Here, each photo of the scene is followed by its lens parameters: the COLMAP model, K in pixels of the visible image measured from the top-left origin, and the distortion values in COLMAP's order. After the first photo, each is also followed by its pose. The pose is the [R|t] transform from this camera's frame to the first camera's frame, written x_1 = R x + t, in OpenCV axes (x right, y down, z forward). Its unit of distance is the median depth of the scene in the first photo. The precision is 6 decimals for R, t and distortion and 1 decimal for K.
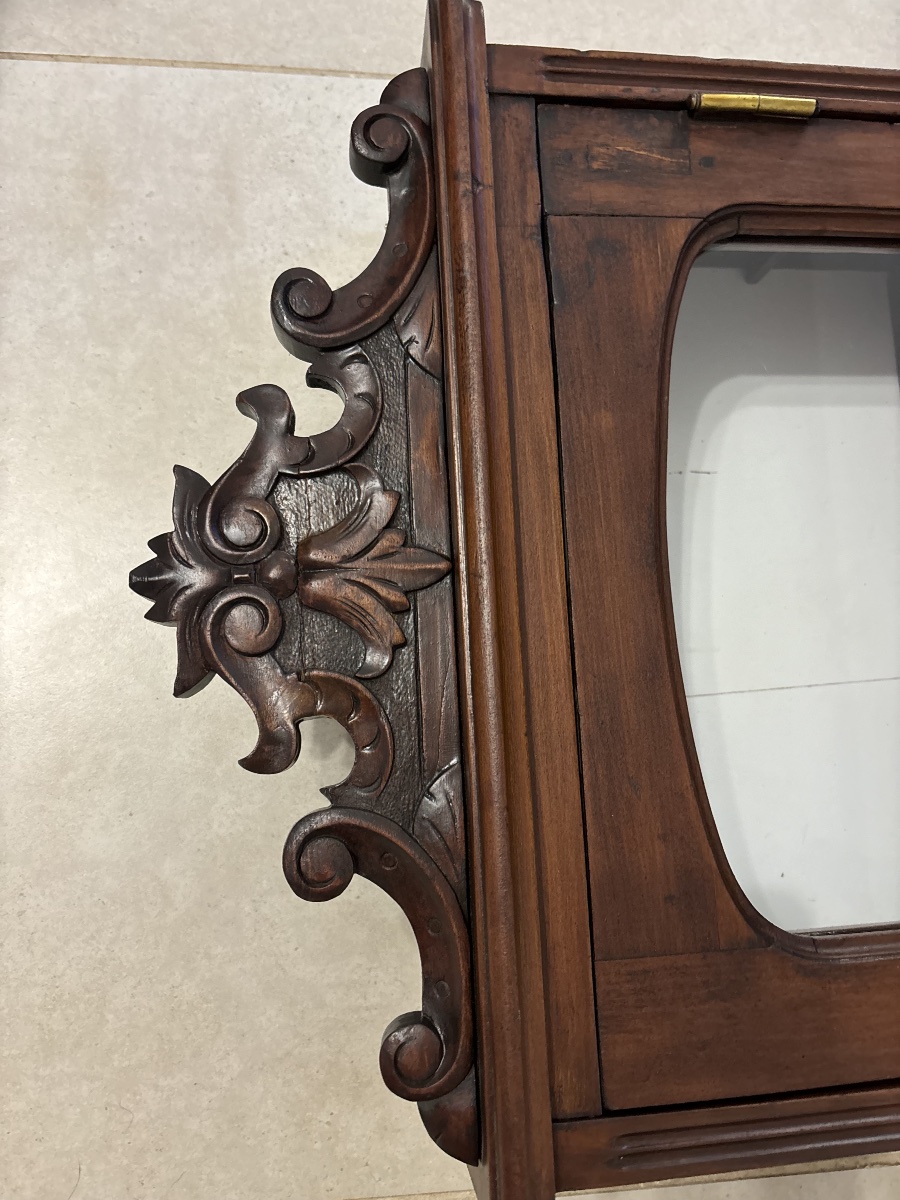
lens RADIAL K [[910.5, 0, 450.0], [0, 910.5, 600.0], [0, 0, 1]] dist [0.057065, -0.058658]
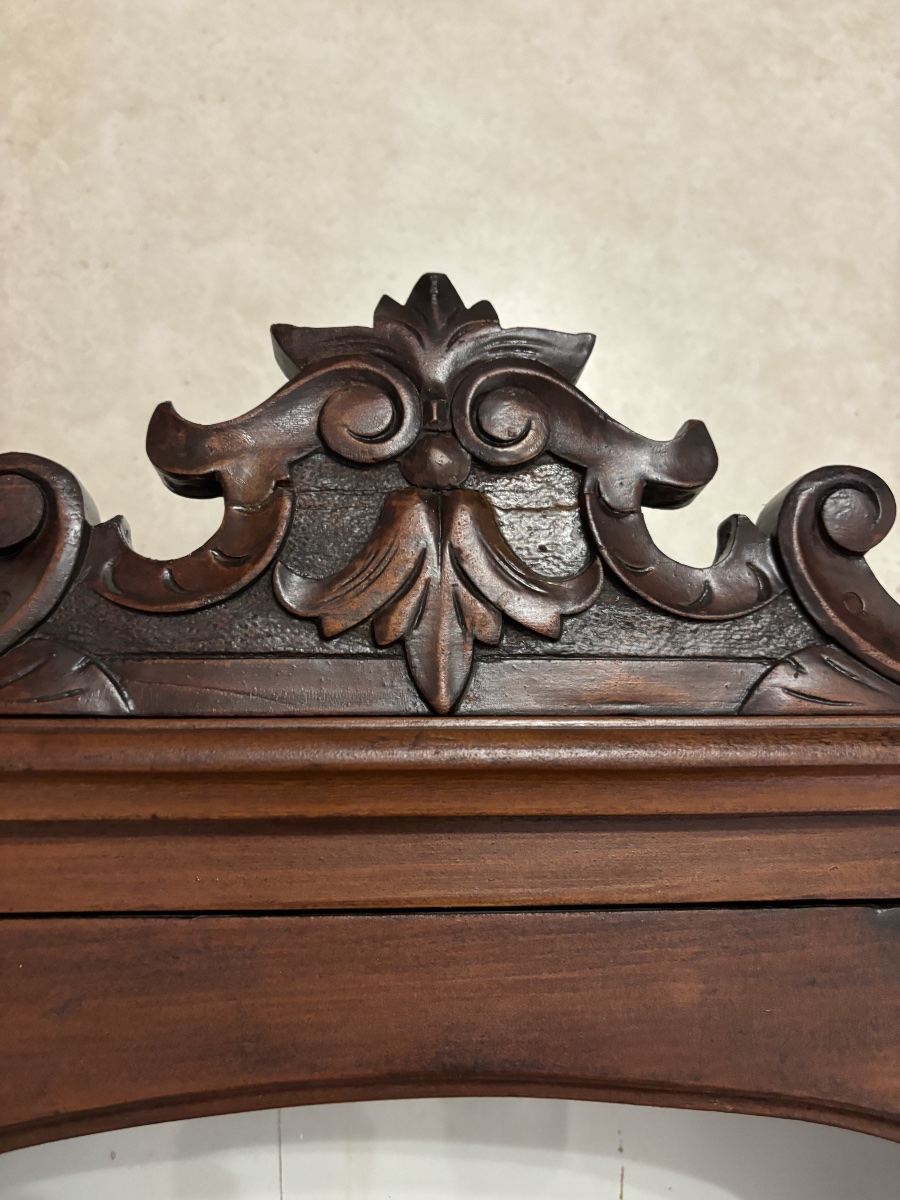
lens RADIAL K [[955.9, 0, 450.0], [0, 955.9, 600.0], [0, 0, 1]] dist [-0.004783, -0.012188]
pose [[-0.029083, 0.955341, -0.294072, 0.121314], [-0.997993, -0.011193, 0.062335, -0.083491], [0.056260, 0.295295, 0.953748, 0.342998]]
